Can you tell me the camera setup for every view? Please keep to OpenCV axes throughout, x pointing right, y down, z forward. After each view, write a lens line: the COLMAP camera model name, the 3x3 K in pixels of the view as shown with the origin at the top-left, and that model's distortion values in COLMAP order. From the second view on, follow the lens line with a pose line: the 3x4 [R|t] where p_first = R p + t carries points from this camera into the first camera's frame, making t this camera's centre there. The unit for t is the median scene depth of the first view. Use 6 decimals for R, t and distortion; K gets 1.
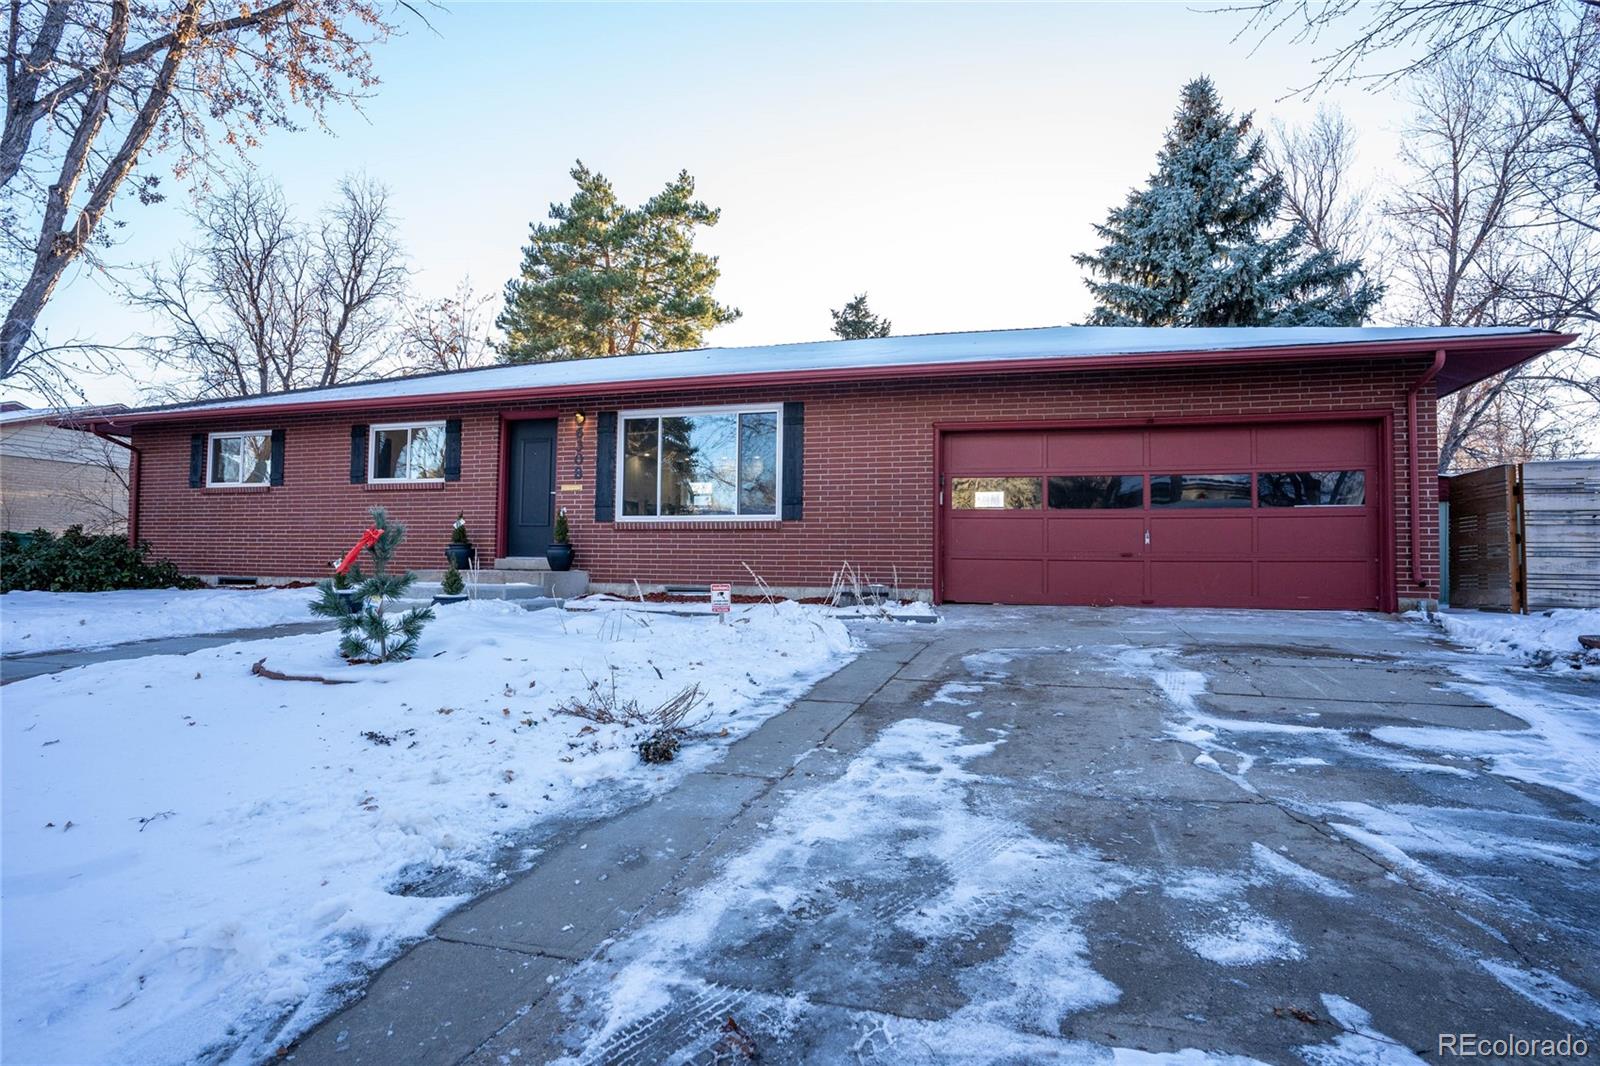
lens RADIAL K [[891.9, 0, 800.0], [0, 891.9, 533.0], [0, 0, 1]] dist [-0.021745, -0.000053]
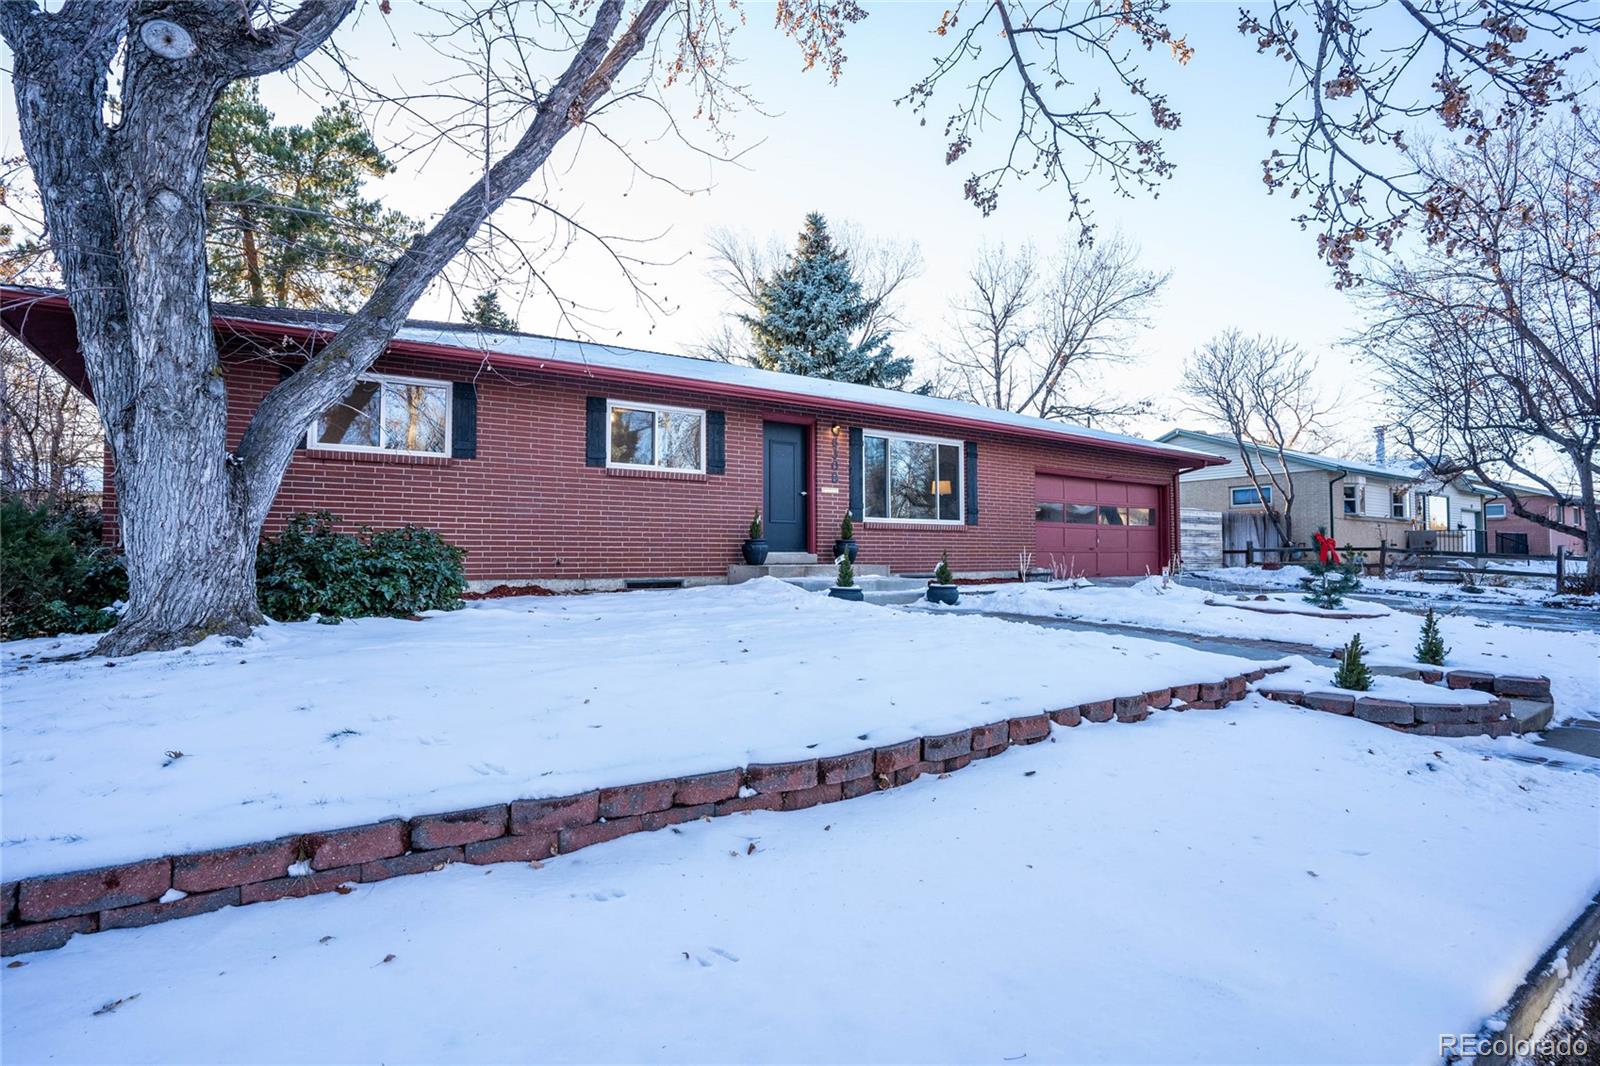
lens RADIAL K [[816.8, 0, 800.0], [0, 816.8, 533.0], [0, 0, 1]] dist [-0.016472, 0.000749]
pose [[0.586161, 0.011238, 0.810116, -1.104799], [-0.023853, 0.999710, 0.003391, 0.000601], [-0.809843, -0.021311, 0.586259, 0.416921]]
